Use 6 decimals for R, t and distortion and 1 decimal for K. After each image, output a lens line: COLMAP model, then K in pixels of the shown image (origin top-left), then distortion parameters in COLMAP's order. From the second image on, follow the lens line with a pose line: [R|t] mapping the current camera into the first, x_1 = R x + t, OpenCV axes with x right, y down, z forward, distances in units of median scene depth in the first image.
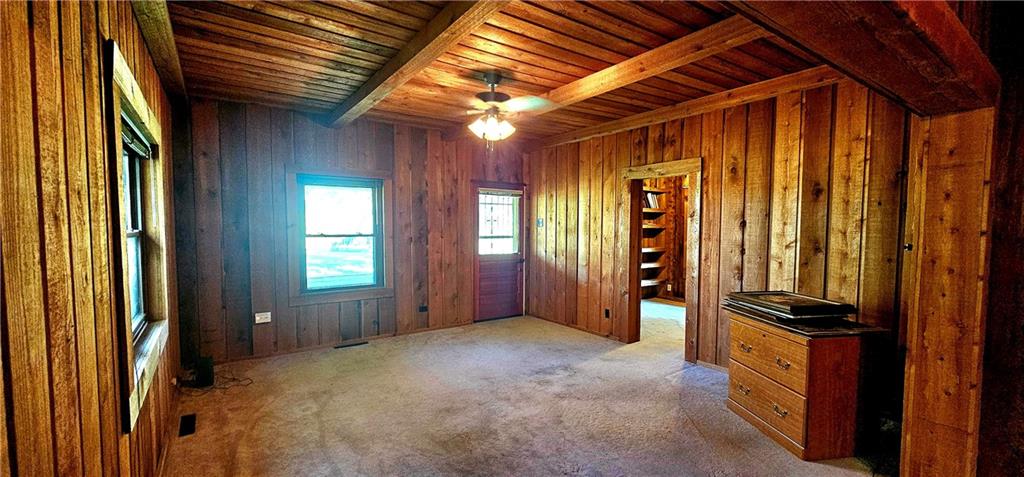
lens RADIAL K [[416.7, 0, 515.8], [0, 416.7, 245.8], [0, 0, 1]] dist [-0.000781, -0.000040]
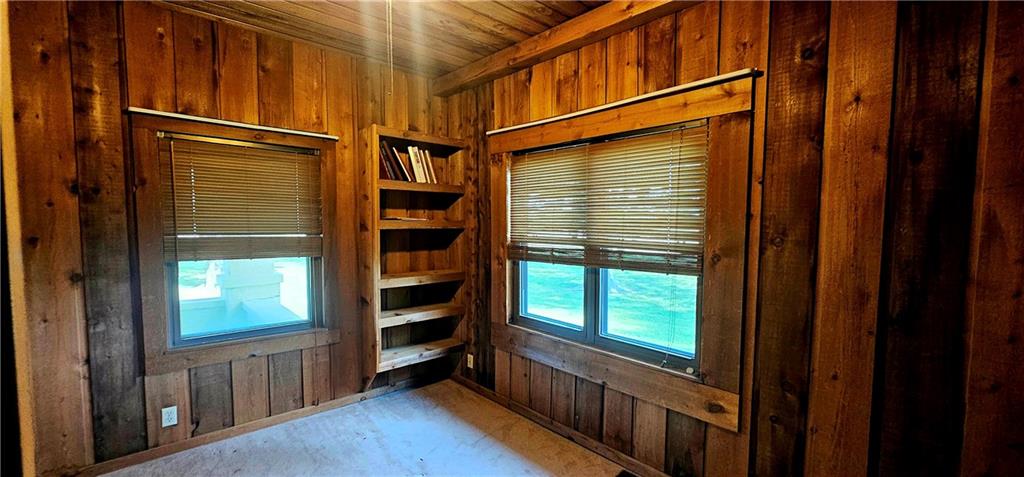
lens RADIAL K [[416.7, 0, 515.8], [0, 416.7, 245.8], [0, 0, 1]] dist [-0.000781, -0.000040]
pose [[0.993401, 0.002005, 0.114672, 0.369708], [-0.003272, 0.999936, 0.010858, -0.029570], [-0.114643, -0.011161, 0.993344, 0.555461]]
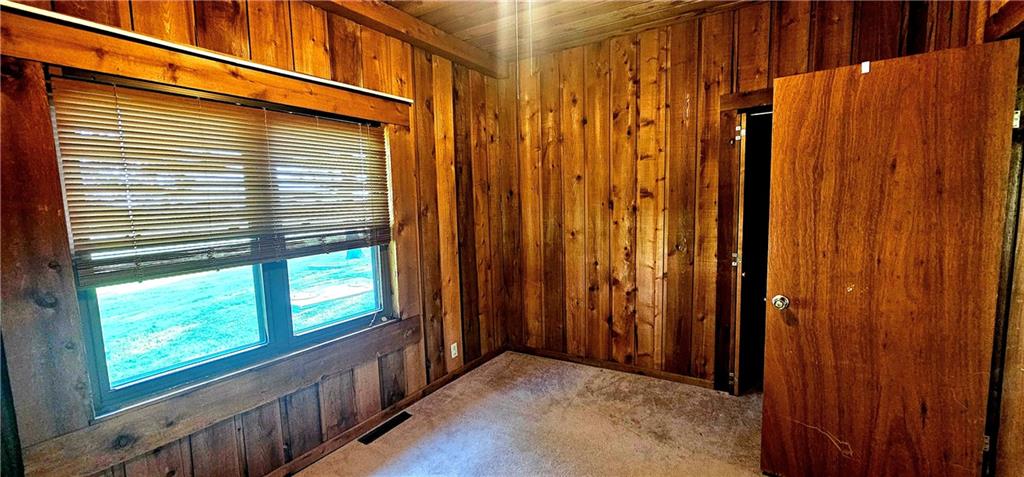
lens RADIAL K [[416.7, 0, 515.8], [0, 416.7, 245.8], [0, 0, 1]] dist [-0.000781, -0.000040]
pose [[-0.370874, -0.086634, 0.924633, 0.145613], [0.080457, 0.988898, 0.124927, -0.041063], [-0.925191, 0.120725, -0.359786, 0.843875]]
